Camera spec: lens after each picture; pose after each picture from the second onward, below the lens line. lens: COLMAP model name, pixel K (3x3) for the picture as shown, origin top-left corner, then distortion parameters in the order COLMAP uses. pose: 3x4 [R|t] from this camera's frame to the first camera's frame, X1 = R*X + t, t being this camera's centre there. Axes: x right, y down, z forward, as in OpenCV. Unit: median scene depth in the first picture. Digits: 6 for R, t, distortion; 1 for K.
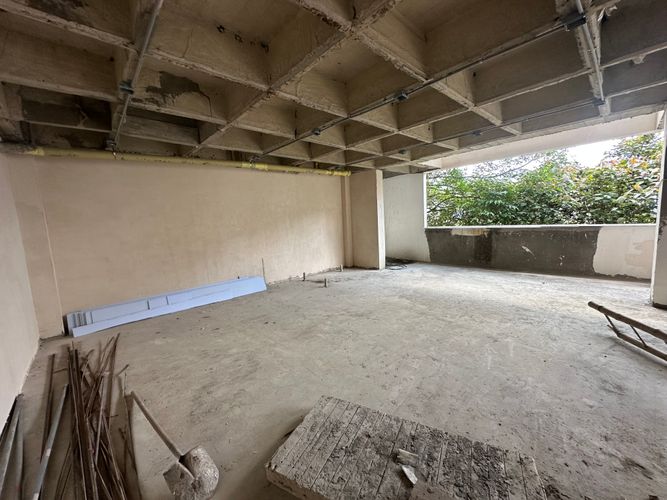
lens RADIAL K [[266.0, 0, 333.5], [0, 266.0, 250.0], [0, 0, 1]] dist [-0.002528, 0.000556]
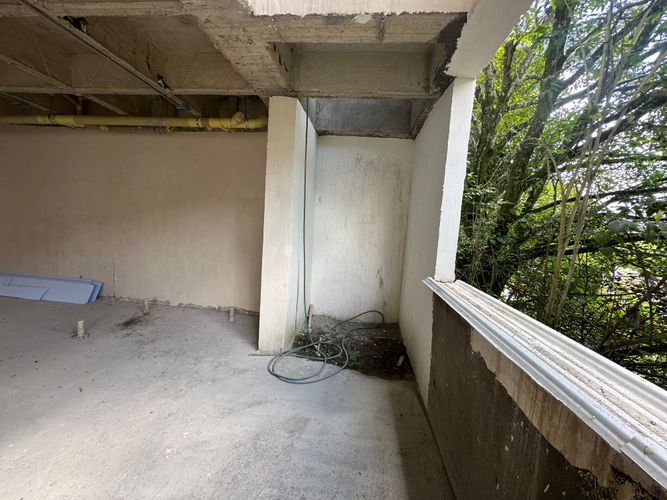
lens RADIAL K [[268.2, 0, 333.0], [0, 268.2, 253.6], [0, 0, 1]] dist [-0.000571, 0.000543]
pose [[0.628025, 0.175139, -0.758228, 0.712722], [-0.184225, 0.980110, 0.073799, -0.163151], [0.756072, 0.093337, 0.647799, 1.116643]]
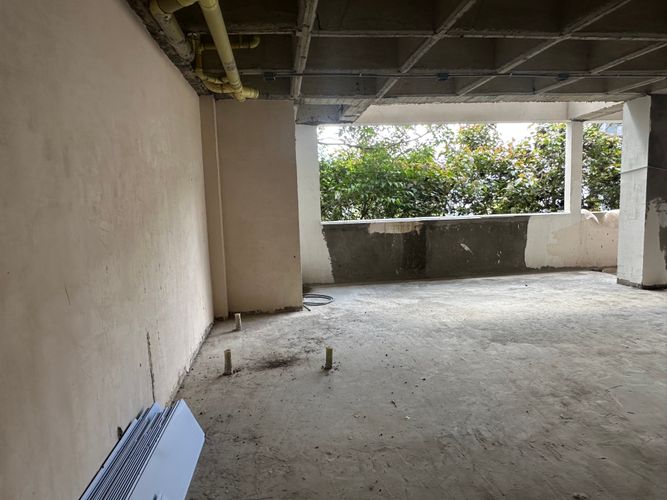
lens RADIAL K [[432.2, 0, 333.5], [0, 432.2, 250.0], [0, 0, 1]] dist [-0.029061, 0.000213]
pose [[0.598011, -0.059899, 0.799246, -0.575121], [0.097723, 0.995213, 0.001468, -0.040214], [-0.795508, 0.077227, 0.601002, 0.655744]]
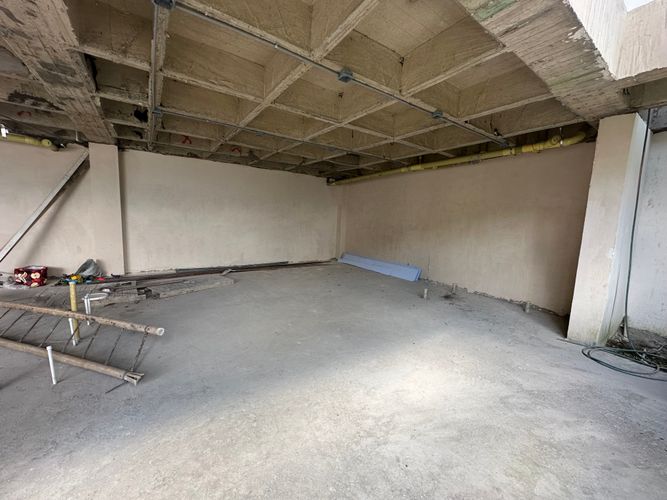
lens RADIAL K [[266.0, 0, 333.5], [0, 266.0, 250.0], [0, 0, 1]] dist [-0.002528, 0.000556]
pose [[-0.167149, 0.161830, -0.972560, 0.908147], [-0.141525, 0.972283, 0.186107, -0.142962], [0.975721, 0.168749, -0.139613, 0.885712]]
